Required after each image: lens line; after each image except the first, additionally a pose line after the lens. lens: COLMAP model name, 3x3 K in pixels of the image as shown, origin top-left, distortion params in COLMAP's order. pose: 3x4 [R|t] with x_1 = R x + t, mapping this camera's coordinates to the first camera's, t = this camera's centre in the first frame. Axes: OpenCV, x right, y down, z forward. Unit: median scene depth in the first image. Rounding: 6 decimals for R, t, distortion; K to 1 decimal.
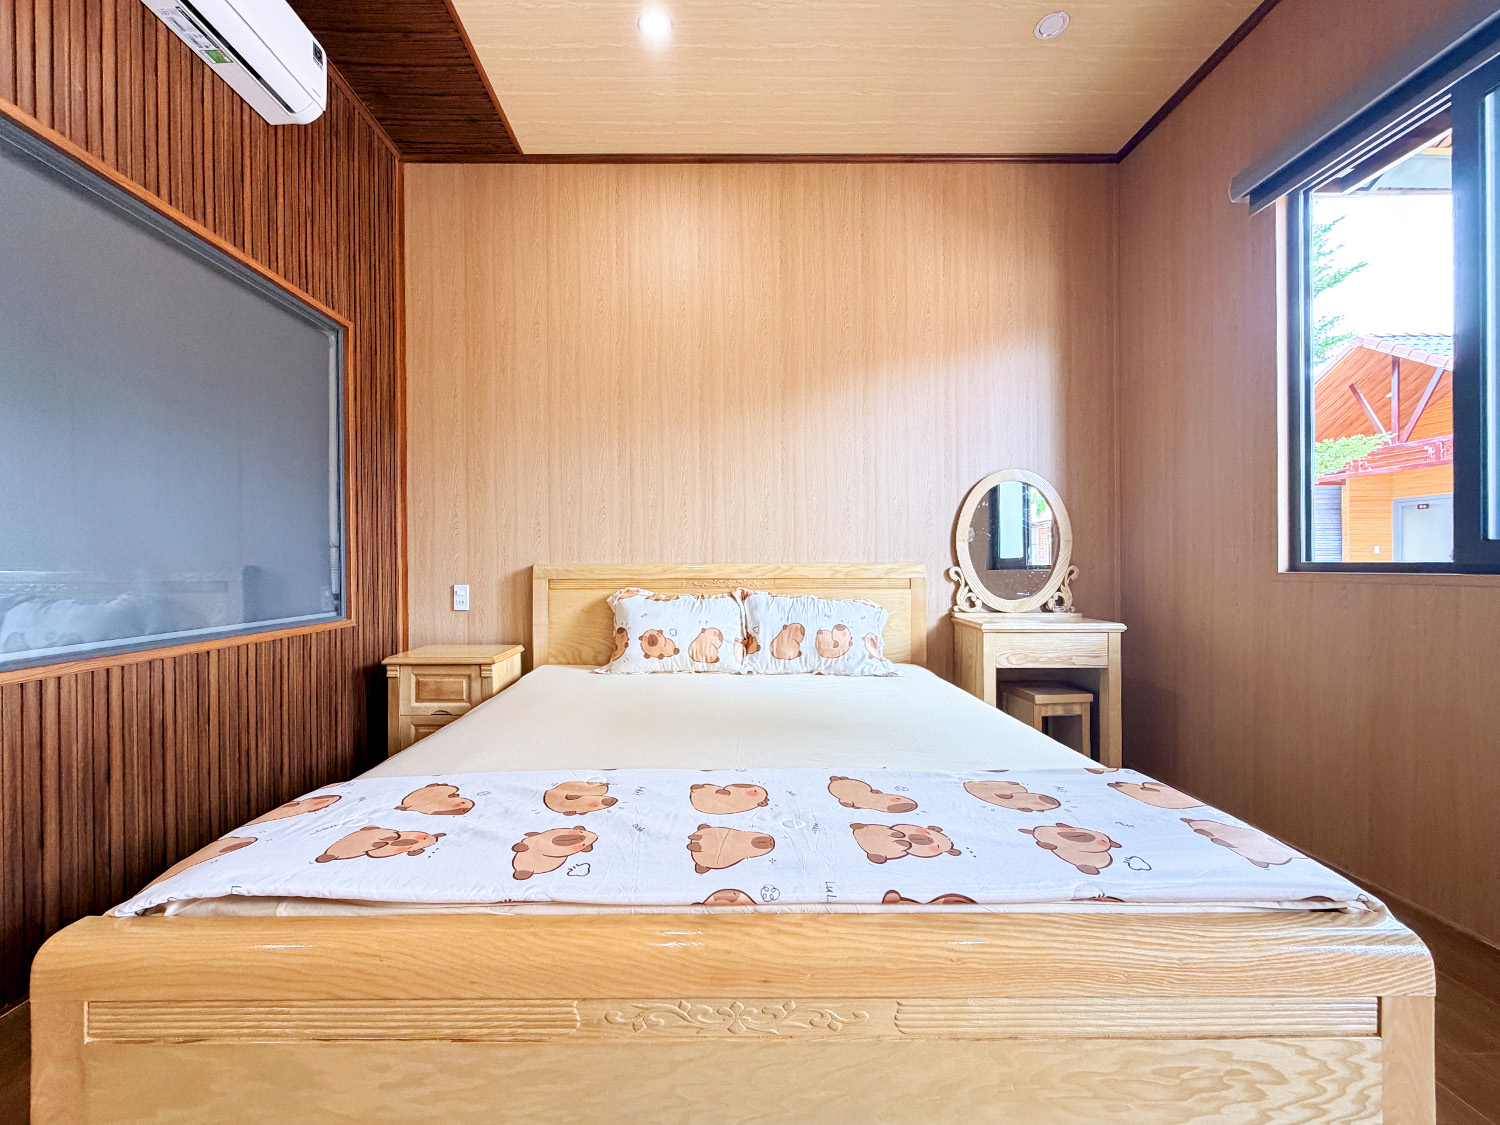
lens RADIAL K [[611.7, 0, 720.8], [0, 611.7, 567.1], [0, 0, 1]] dist [0.001012, 0.000127]
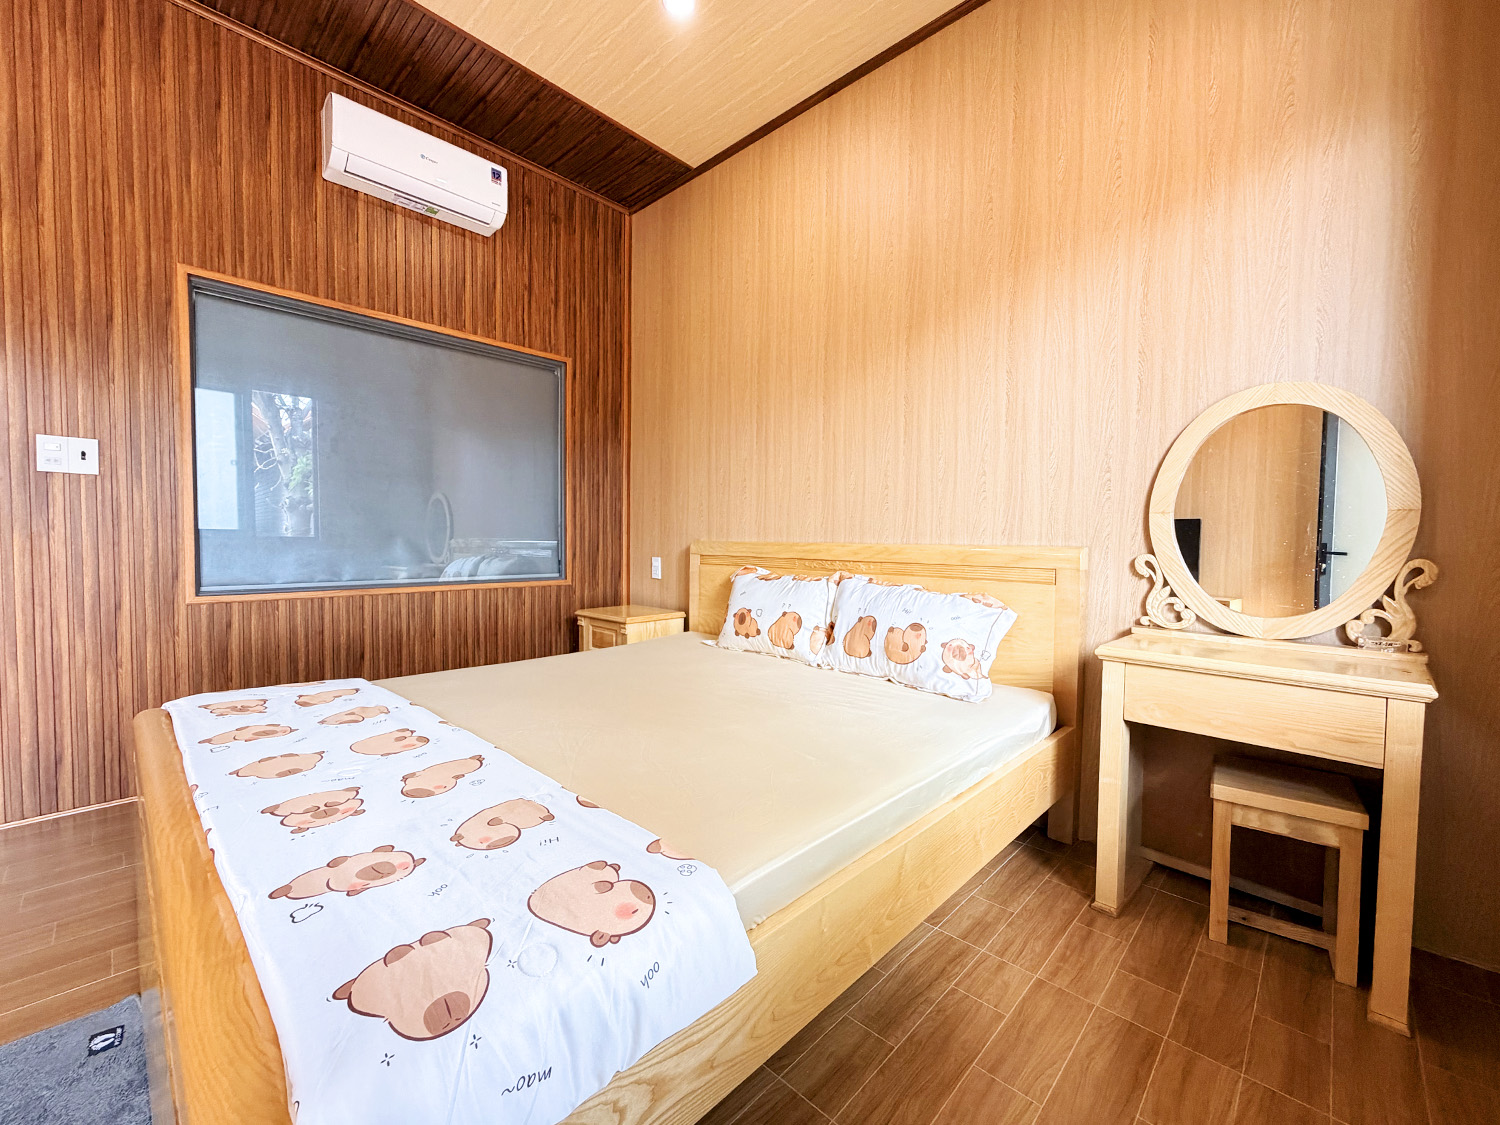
lens RADIAL K [[615.6, 0, 748.1], [0, 615.6, 561.6], [0, 0, 1]] dist [0.001702, -0.000174]
pose [[0.715806, 0.036405, -0.697349, 0.550256], [-0.025808, 0.999337, 0.025679, 0.001759], [0.697822, -0.000385, 0.716271, 0.277270]]
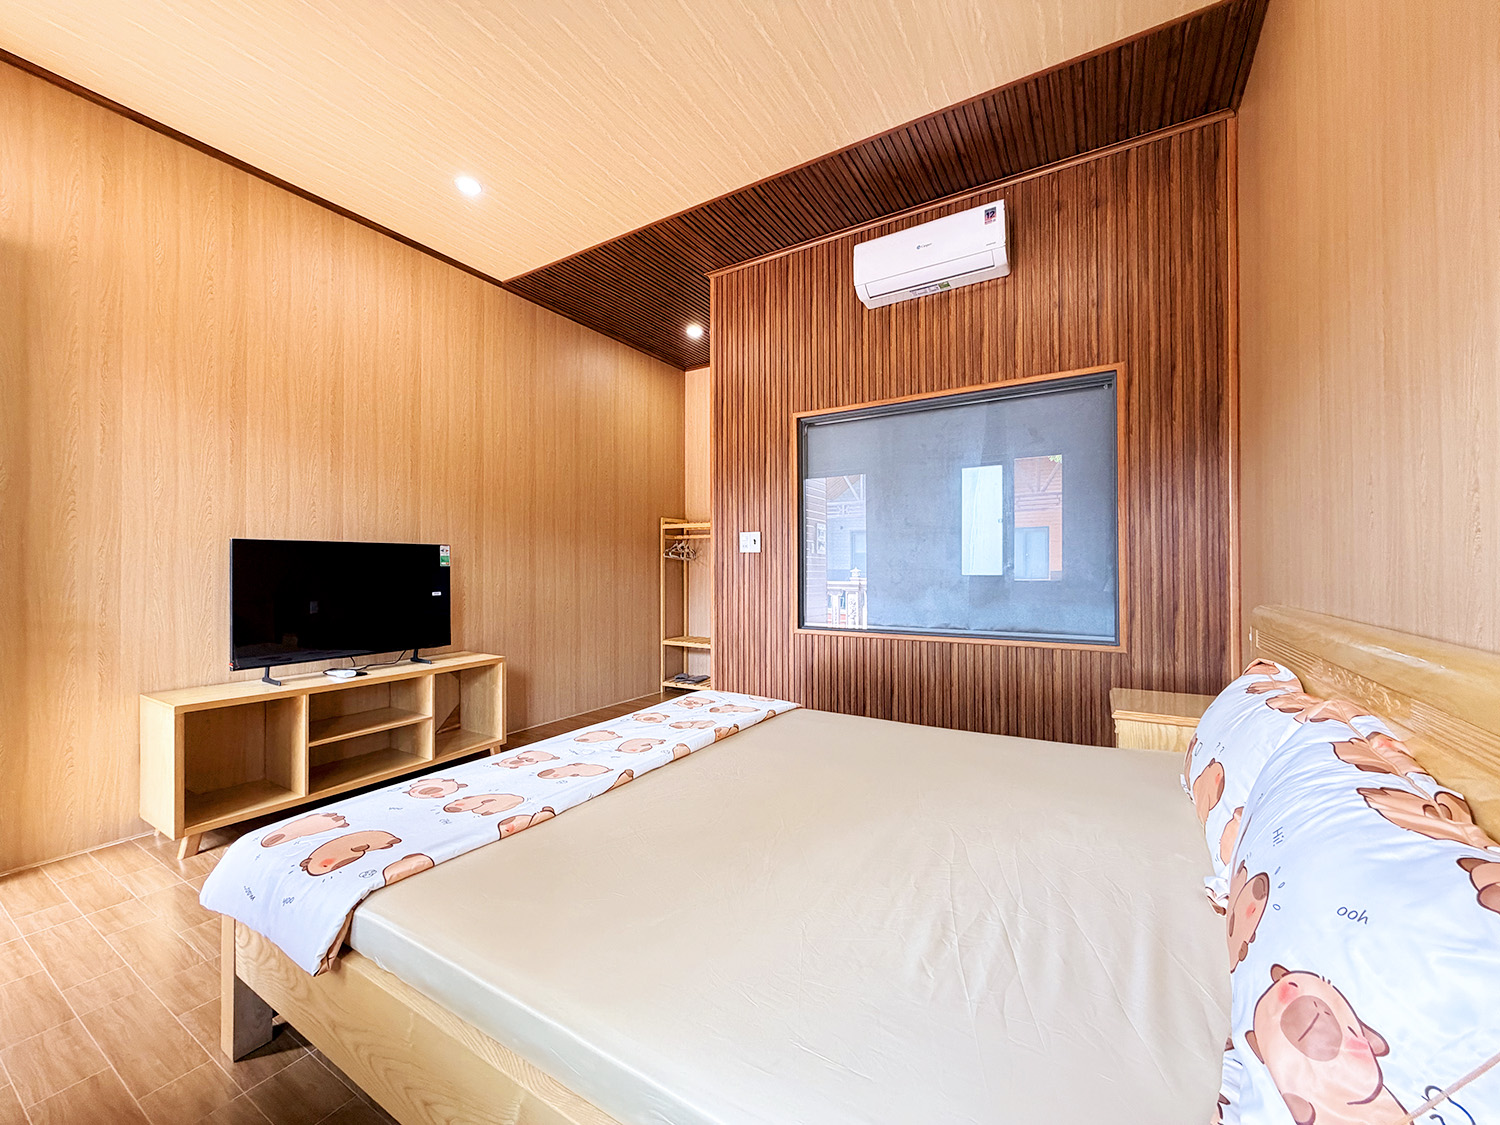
lens RADIAL K [[598.7, 0, 748.3], [0, 598.7, 562.1], [0, 0, 1]] dist [0.000515, -0.000016]
pose [[-0.526693, -0.005570, -0.850037, 0.524065], [-0.012964, 0.999915, 0.001481, -0.044563], [0.849957, 0.011800, -0.526720, 0.889644]]
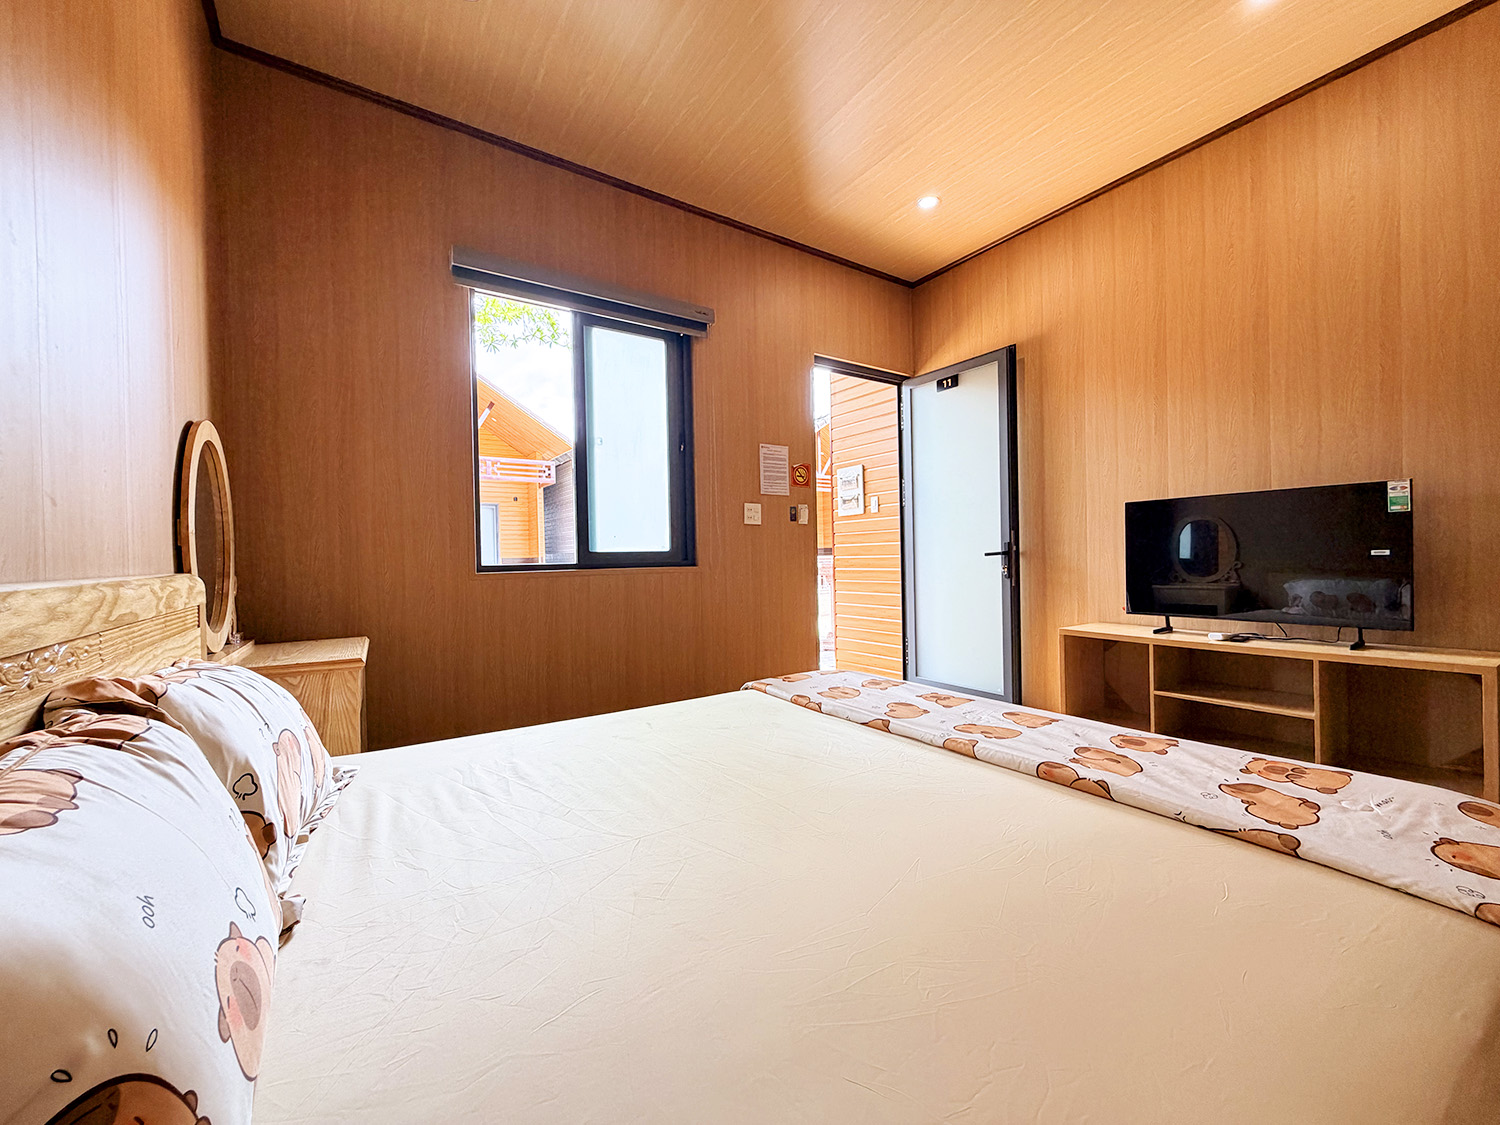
lens RADIAL K [[598.7, 0, 748.3], [0, 598.7, 562.1], [0, 0, 1]] dist [0.000515, -0.000016]
pose [[-0.555157, 0.006297, 0.831722, -0.322713], [0.037275, 0.999155, 0.017315, -0.006760], [-0.830910, 0.040615, -0.554922, 0.910384]]
